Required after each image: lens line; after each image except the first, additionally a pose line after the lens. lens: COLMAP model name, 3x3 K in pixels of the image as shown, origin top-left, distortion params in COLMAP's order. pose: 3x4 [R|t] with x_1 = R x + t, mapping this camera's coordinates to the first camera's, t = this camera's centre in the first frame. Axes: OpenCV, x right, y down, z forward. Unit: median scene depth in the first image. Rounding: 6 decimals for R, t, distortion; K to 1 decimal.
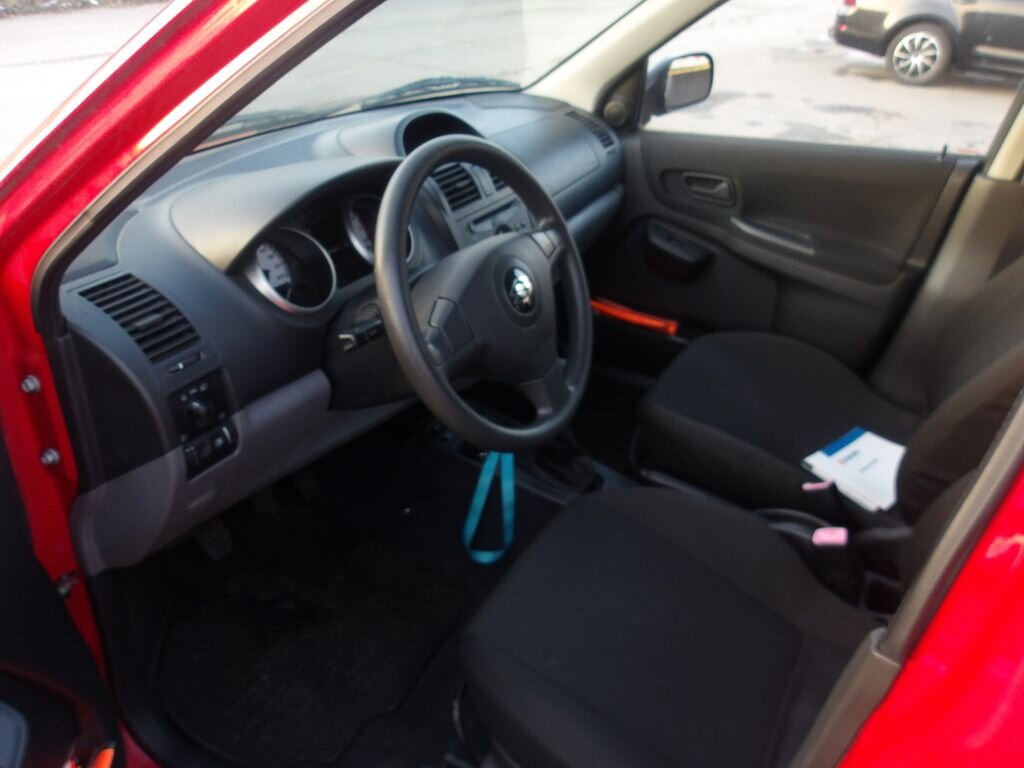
lens RADIAL K [[849.5, 0, 508.4], [0, 849.5, 391.8], [0, 0, 1]] dist [0.006227, 0.000919]
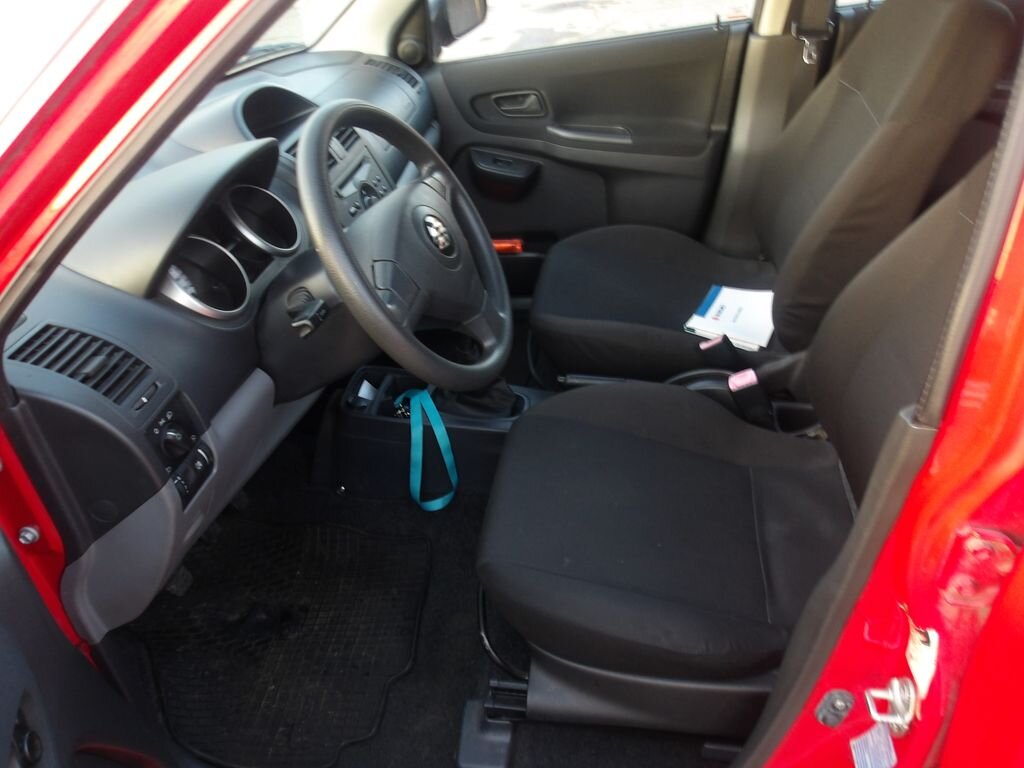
lens RADIAL K [[849.5, 0, 508.4], [0, 849.5, 391.8], [0, 0, 1]] dist [0.006227, 0.000919]
pose [[0.930554, -0.298951, 0.211417, -0.141451], [0.285232, 0.953898, 0.093390, -0.007878], [-0.229589, -0.026602, 0.972924, -0.021685]]
